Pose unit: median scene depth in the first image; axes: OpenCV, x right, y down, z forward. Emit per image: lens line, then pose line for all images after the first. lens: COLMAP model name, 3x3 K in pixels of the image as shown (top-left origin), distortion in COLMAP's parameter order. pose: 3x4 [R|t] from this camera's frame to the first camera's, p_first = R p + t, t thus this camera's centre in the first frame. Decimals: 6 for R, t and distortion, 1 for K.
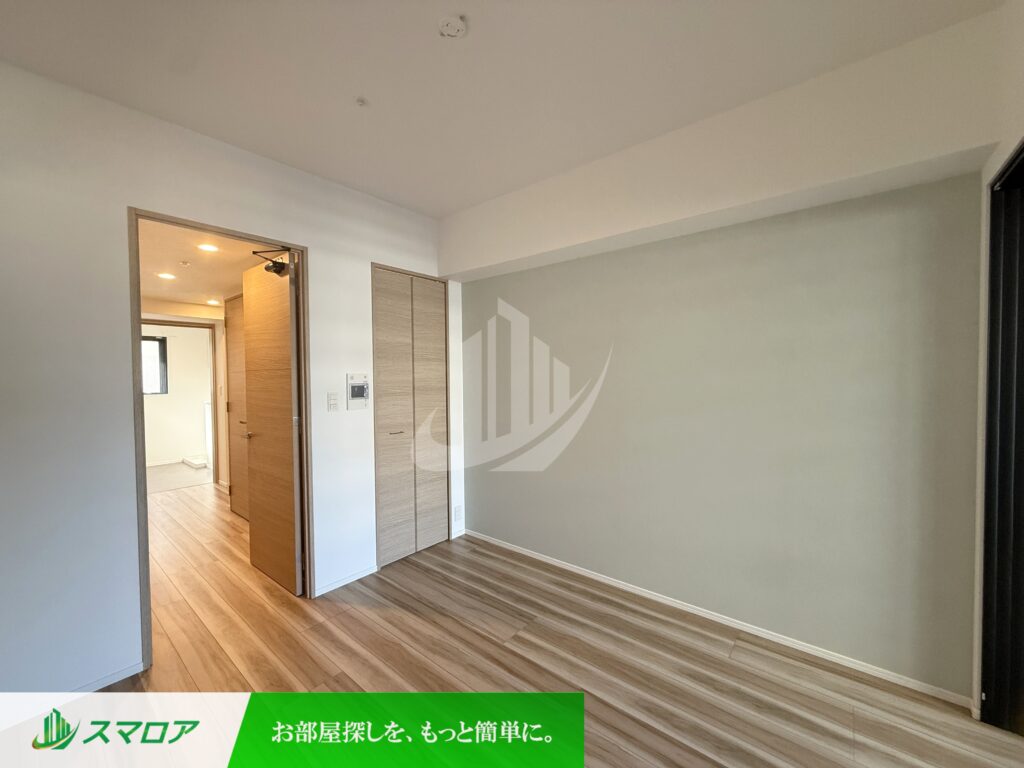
lens RADIAL K [[407.6, 0, 517.0], [0, 407.6, 389.1], [0, 0, 1]] dist [-0.000667, 0.000043]
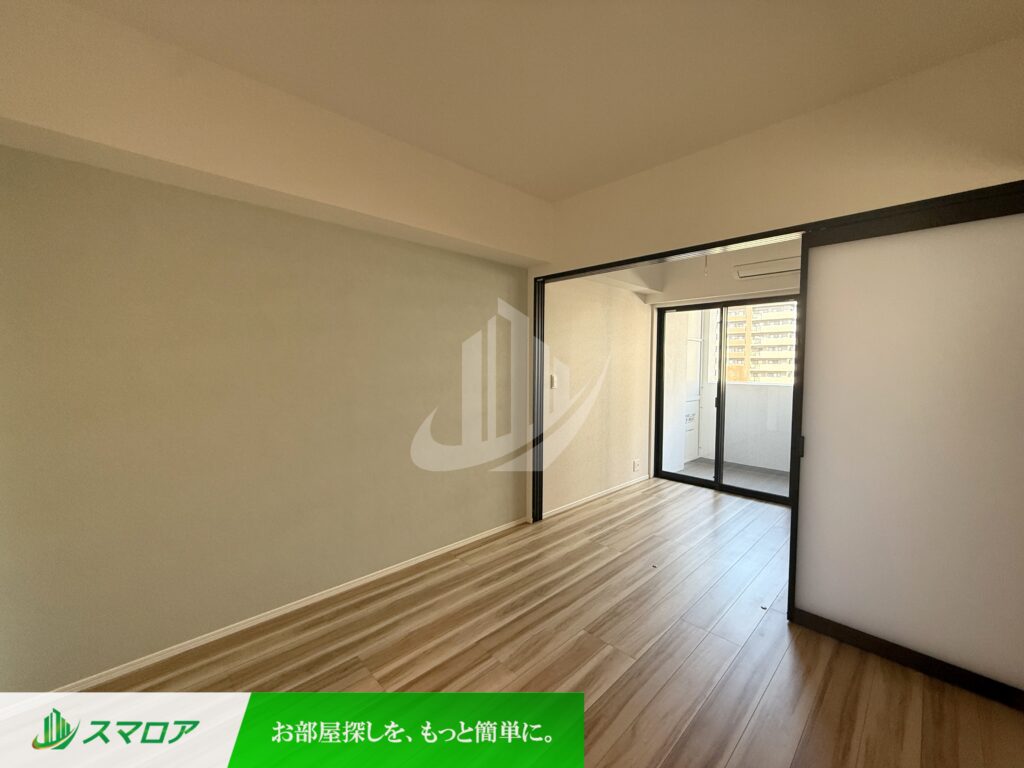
lens RADIAL K [[407.6, 0, 517.5], [0, 407.6, 378.8], [0, 0, 1]] dist [-0.000667, 0.000043]
pose [[0.114860, -0.034503, 0.992782, -0.809602], [0.024233, 0.999197, 0.031922, -0.019657], [-0.993086, 0.020392, 0.115604, 0.655992]]
